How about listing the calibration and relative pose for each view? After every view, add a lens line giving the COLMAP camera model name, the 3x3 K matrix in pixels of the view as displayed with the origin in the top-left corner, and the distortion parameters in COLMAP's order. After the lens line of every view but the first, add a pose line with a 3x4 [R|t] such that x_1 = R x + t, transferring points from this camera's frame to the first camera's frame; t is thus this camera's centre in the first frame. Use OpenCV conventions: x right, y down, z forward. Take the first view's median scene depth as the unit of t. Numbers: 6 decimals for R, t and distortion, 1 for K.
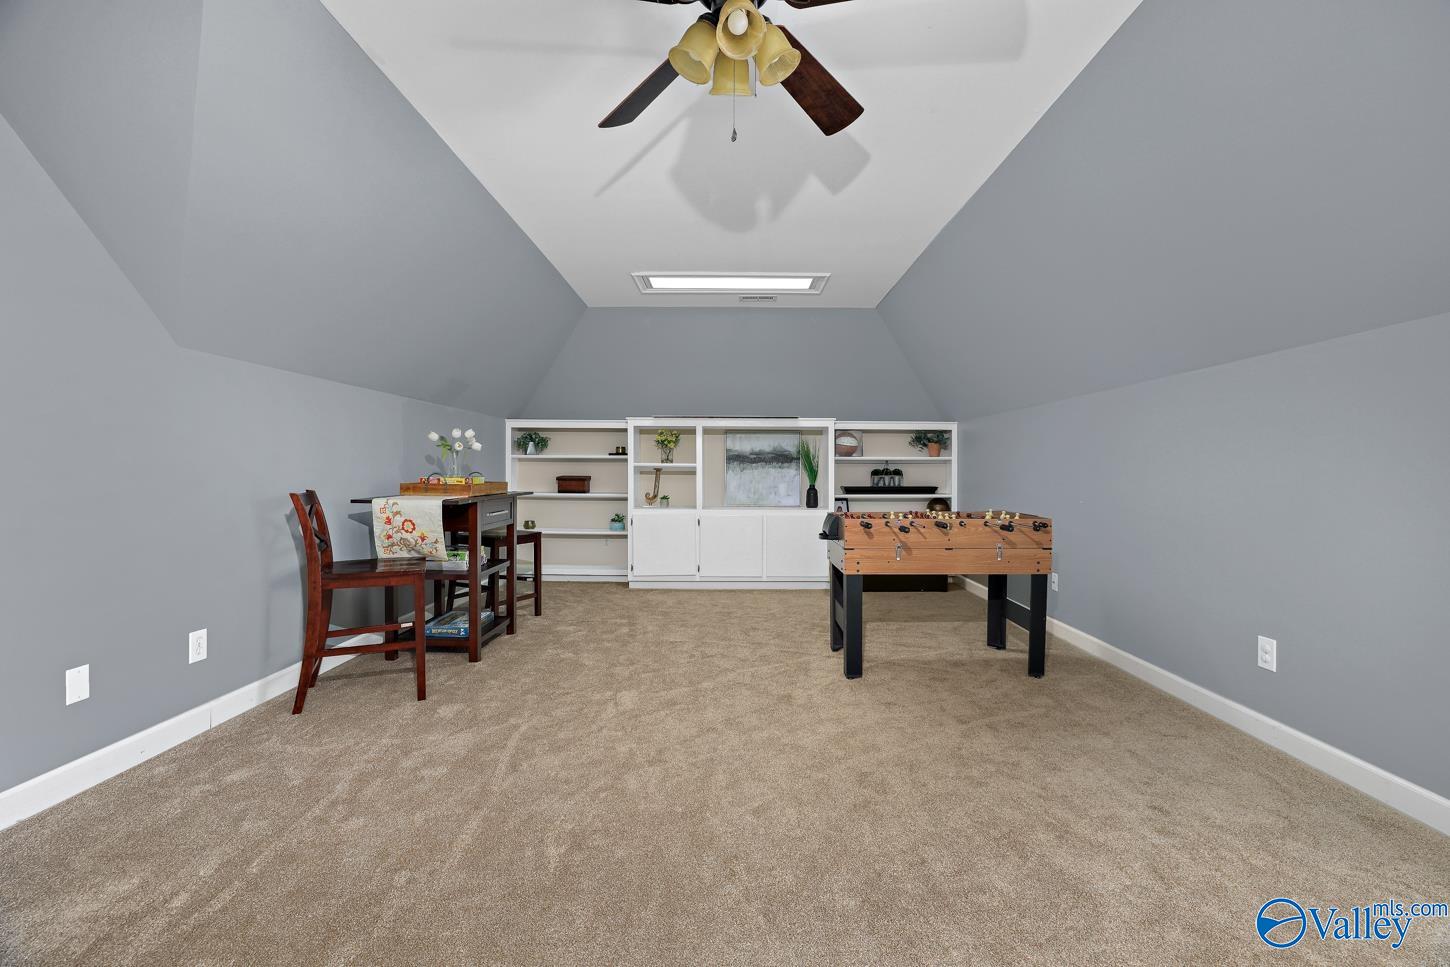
lens RADIAL K [[628.5, 0, 726.7], [0, 628.5, 473.7], [0, 0, 1]] dist [-0.025888, -0.000305]
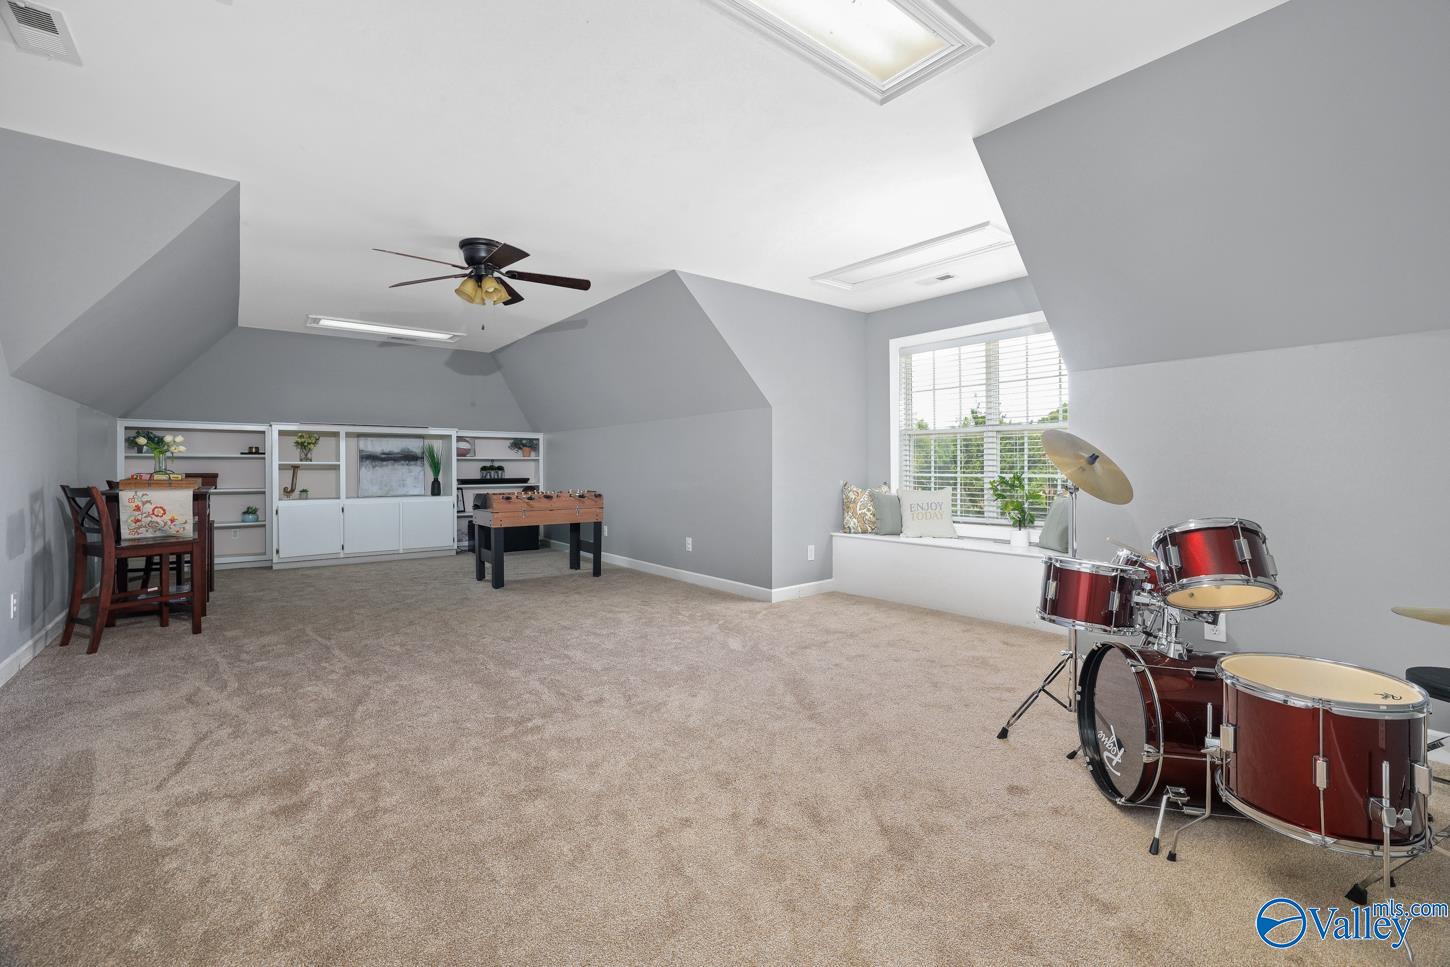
lens RADIAL K [[628.5, 0, 723.3], [0, 628.5, 472.3], [0, 0, 1]] dist [-0.025888, -0.000305]
pose [[0.784151, -0.010365, 0.620484, -0.204994], [0.007536, 0.999946, 0.007180, 0.001007], [-0.620525, -0.000954, 0.784186, -0.393524]]
